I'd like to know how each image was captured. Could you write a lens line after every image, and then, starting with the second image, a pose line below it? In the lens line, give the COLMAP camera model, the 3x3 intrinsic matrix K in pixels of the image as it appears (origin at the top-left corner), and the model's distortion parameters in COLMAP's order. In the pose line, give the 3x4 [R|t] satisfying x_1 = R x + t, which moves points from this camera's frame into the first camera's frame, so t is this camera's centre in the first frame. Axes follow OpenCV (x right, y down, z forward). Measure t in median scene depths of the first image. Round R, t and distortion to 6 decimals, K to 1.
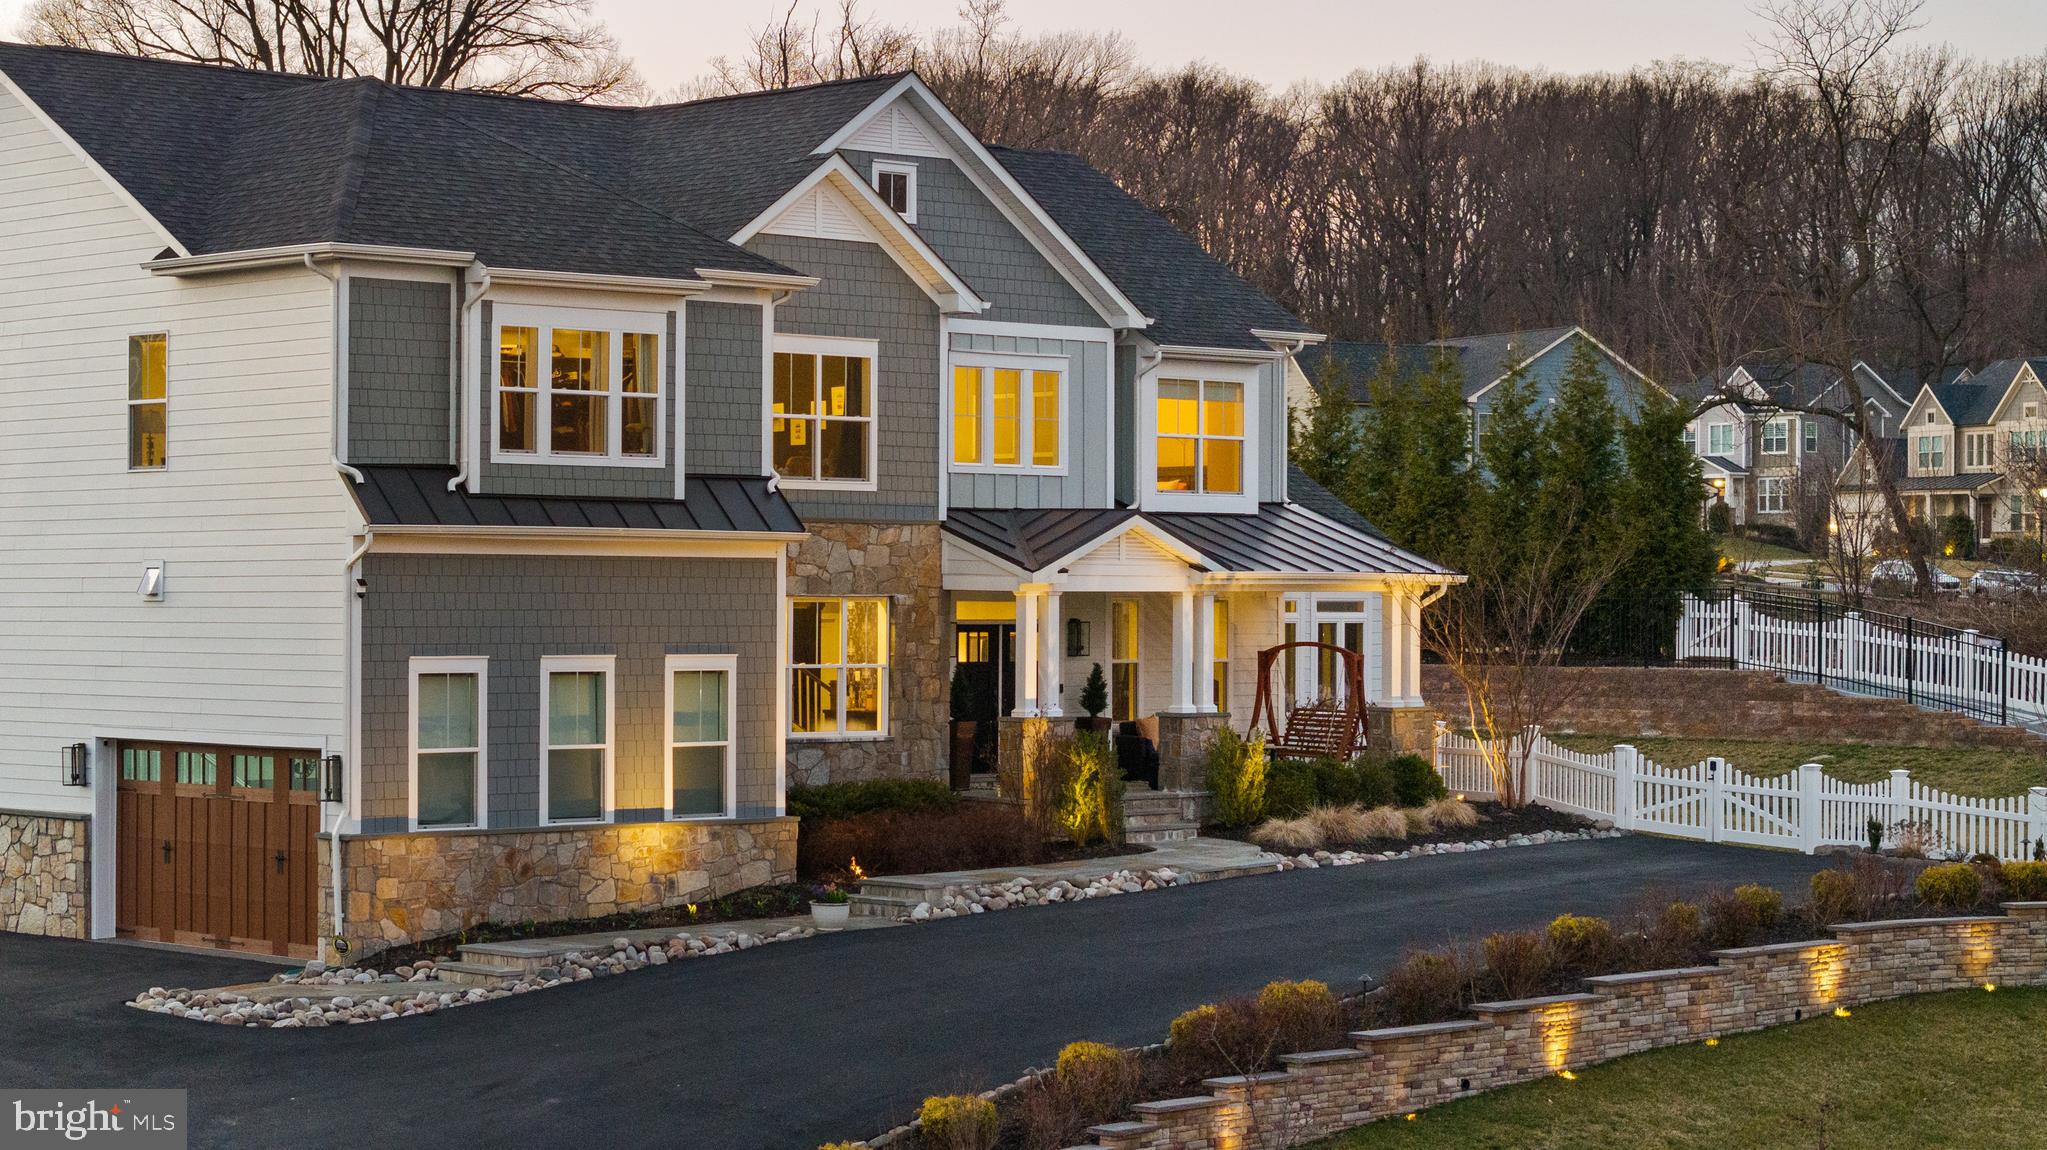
lens RADIAL K [[4136.4, 0, 1023.5], [0, 4136.4, 575.0], [0, 0, 1]] dist [-0.202904, 1.538909]
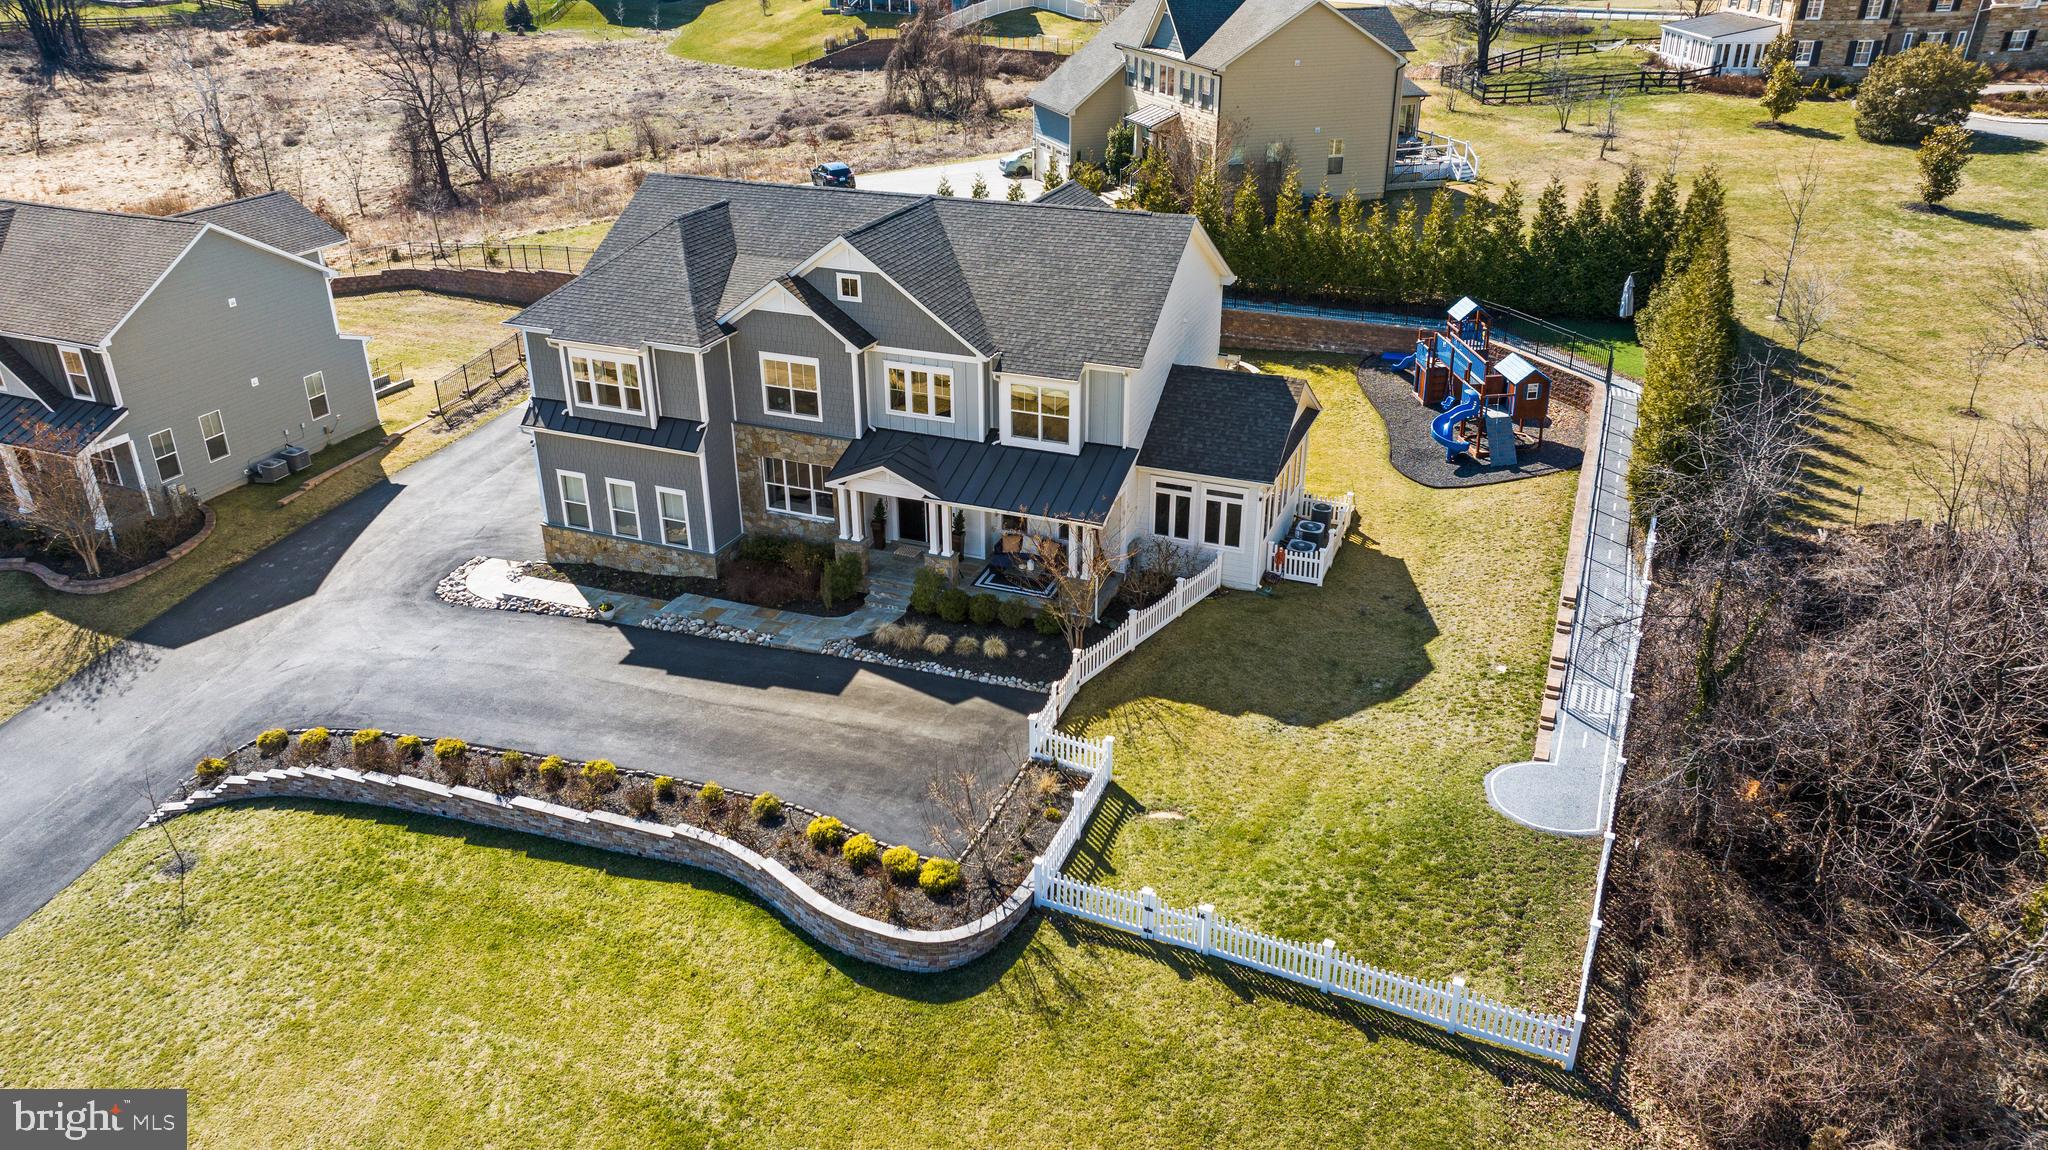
lens RADIAL K [[1447.0, 0, 1026.3], [0, 1447.0, 554.6], [0, 0, 1]] dist [-0.011818, -0.027104]
pose [[0.418504, 0.383156, -0.823435, 0.769517], [0.010245, 0.904603, 0.426131, -0.323686], [0.908157, -0.186773, 0.374655, 0.869777]]
